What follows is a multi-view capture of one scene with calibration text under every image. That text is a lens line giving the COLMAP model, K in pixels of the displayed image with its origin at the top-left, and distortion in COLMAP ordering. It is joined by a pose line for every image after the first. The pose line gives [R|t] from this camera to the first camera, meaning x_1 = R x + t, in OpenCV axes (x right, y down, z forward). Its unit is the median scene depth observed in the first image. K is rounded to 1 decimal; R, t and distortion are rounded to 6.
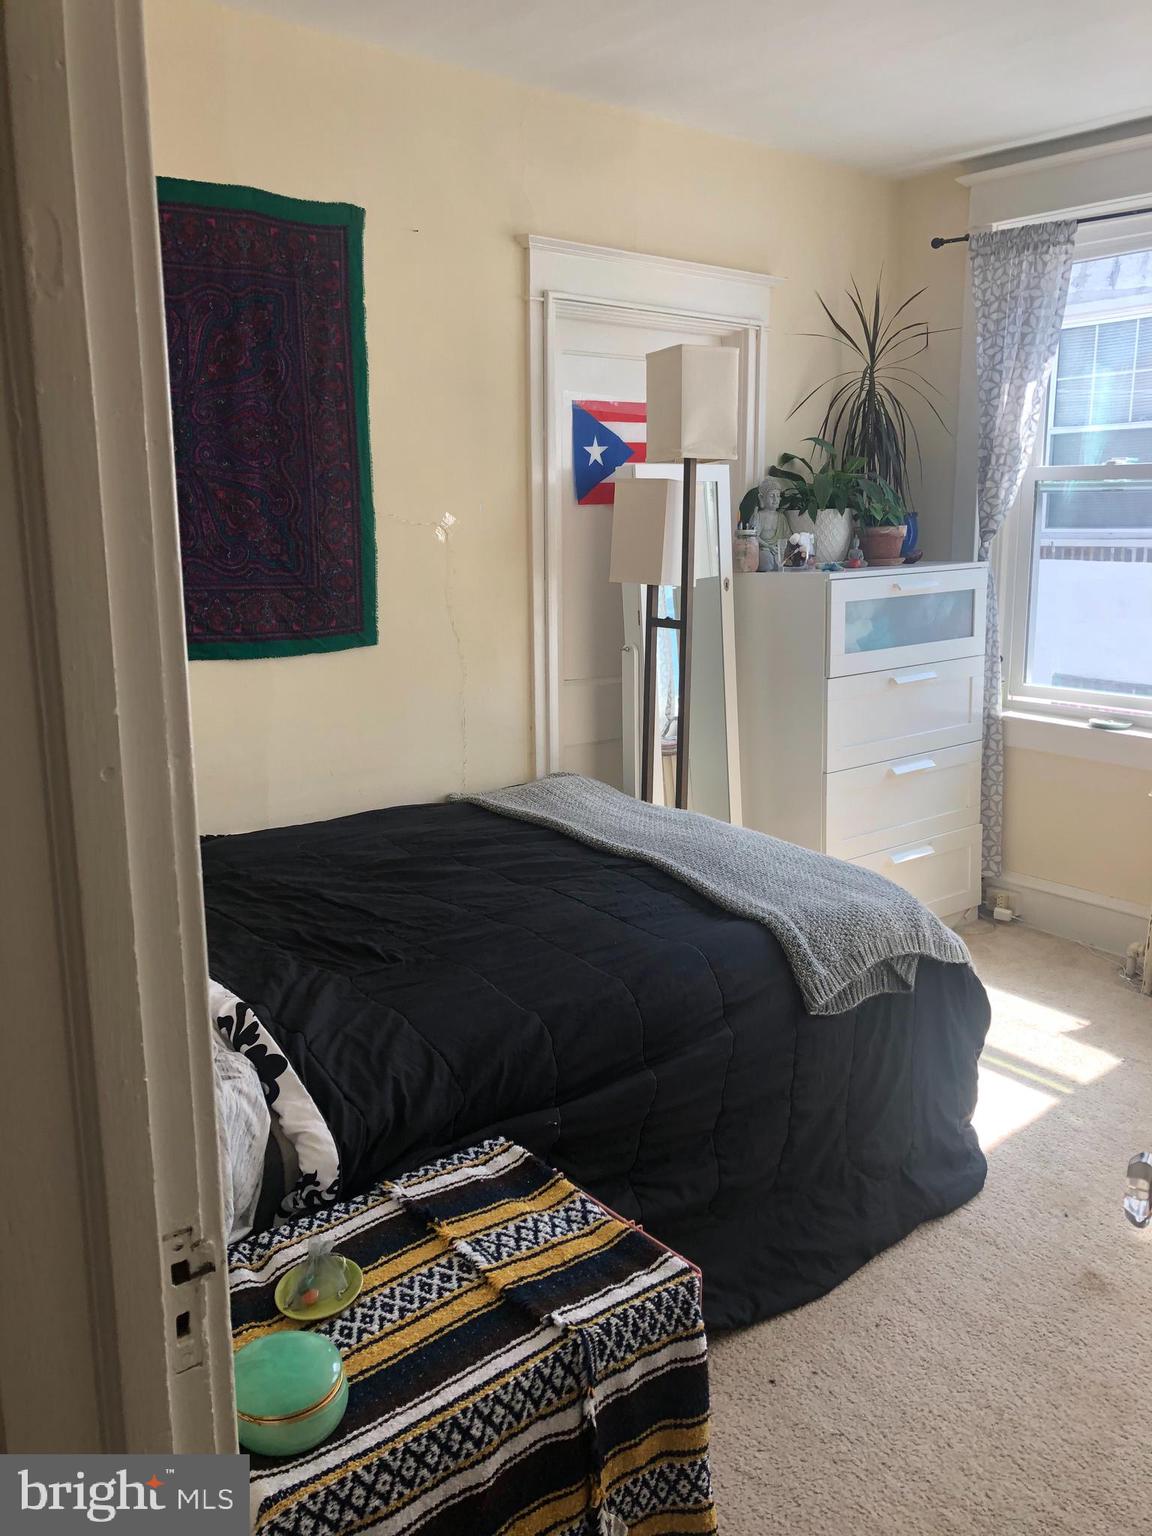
lens RADIAL K [[1243.8, 0, 576.1], [0, 1243.8, 760.3], [0, 0, 1]] dist [0.033847, -0.014617]
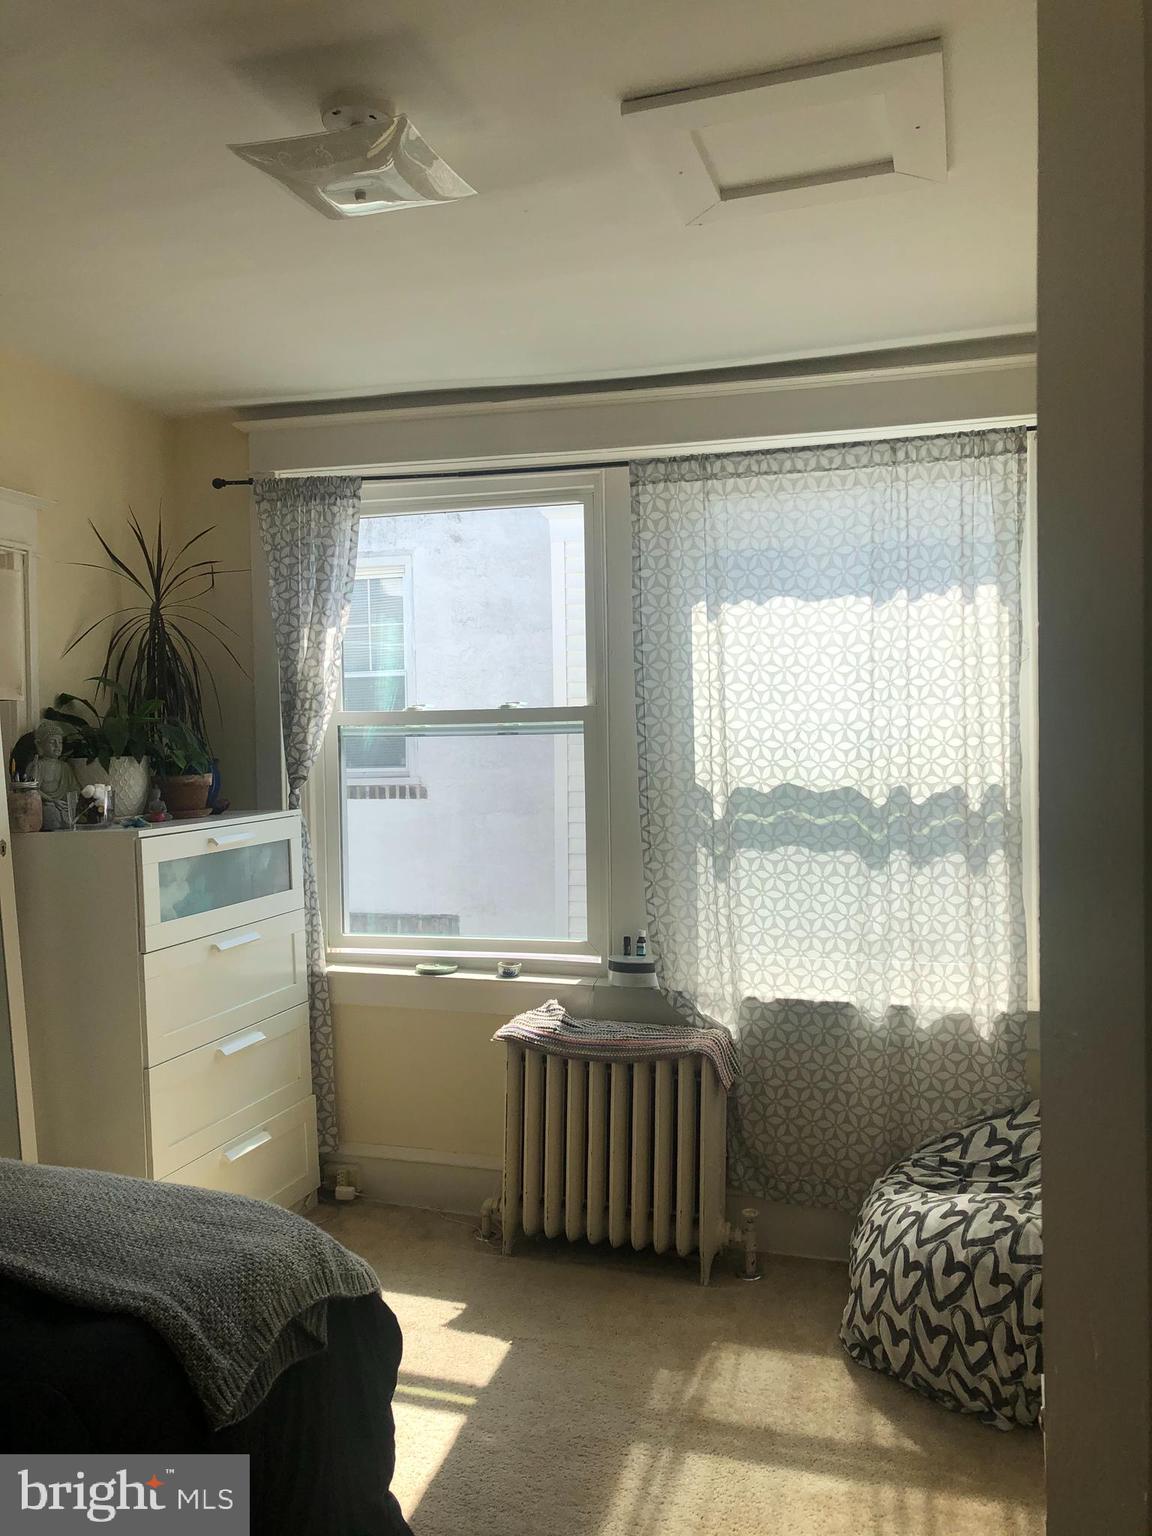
lens RADIAL K [[1243.8, 0, 576.1], [0, 1243.8, 760.3], [0, 0, 1]] dist [0.033847, -0.014617]
pose [[0.823915, -0.014864, 0.566518, -0.031257], [0.121595, 0.981011, -0.151101, -0.028998], [-0.553515, 0.193380, 0.810077, 0.120797]]
